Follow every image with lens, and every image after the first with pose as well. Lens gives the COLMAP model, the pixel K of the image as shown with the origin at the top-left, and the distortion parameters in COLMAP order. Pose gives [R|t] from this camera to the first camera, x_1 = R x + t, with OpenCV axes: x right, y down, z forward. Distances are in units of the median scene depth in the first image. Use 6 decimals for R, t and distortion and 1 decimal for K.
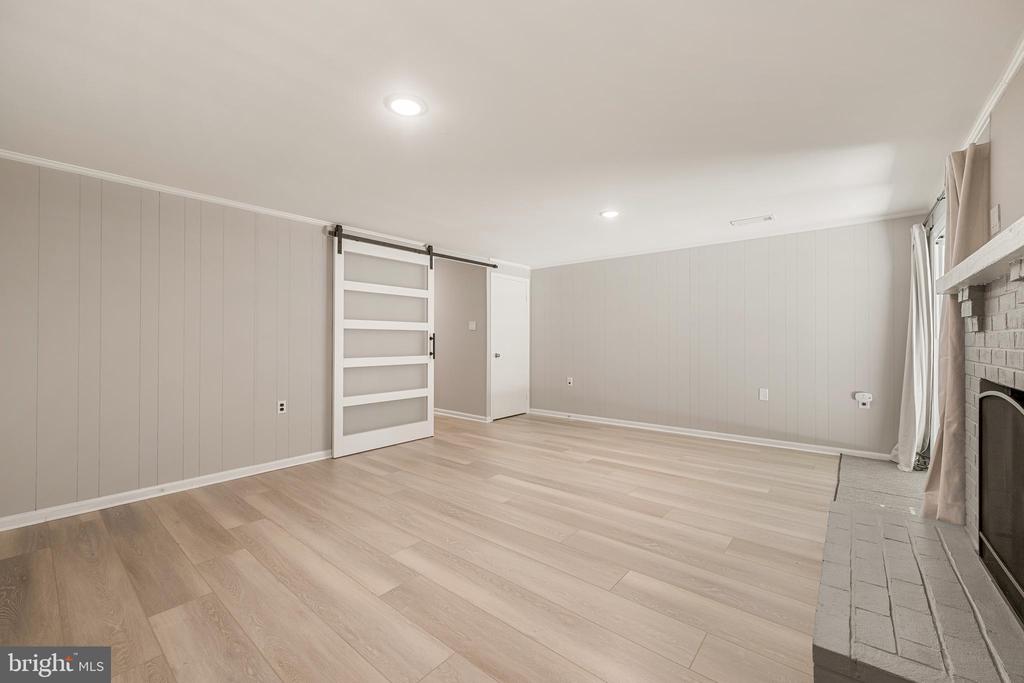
lens RADIAL K [[409.7, 0, 511.5], [0, 409.7, 342.9], [0, 0, 1]] dist [0.000166, 0.000007]
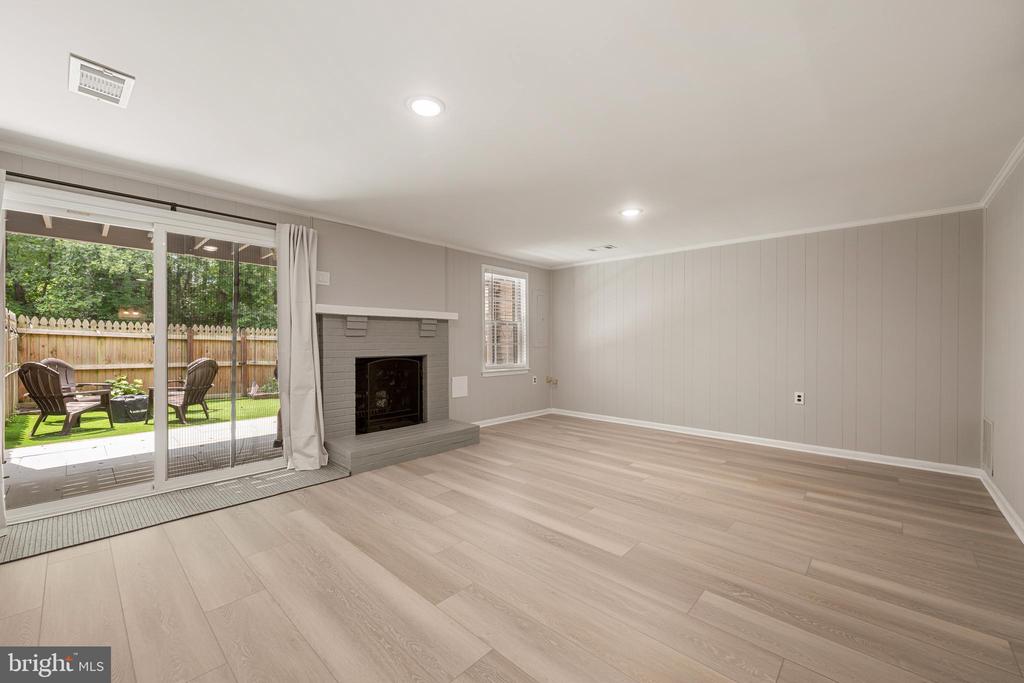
lens RADIAL K [[409.7, 0, 512.2], [0, 409.7, 342.4], [0, 0, 1]] dist [0.000166, 0.000007]
pose [[-0.998859, -0.001466, 0.047743, 0.137993], [-0.001461, 0.999999, 0.000155, 0.000550], [-0.047744, 0.000085, -0.998860, 2.155157]]
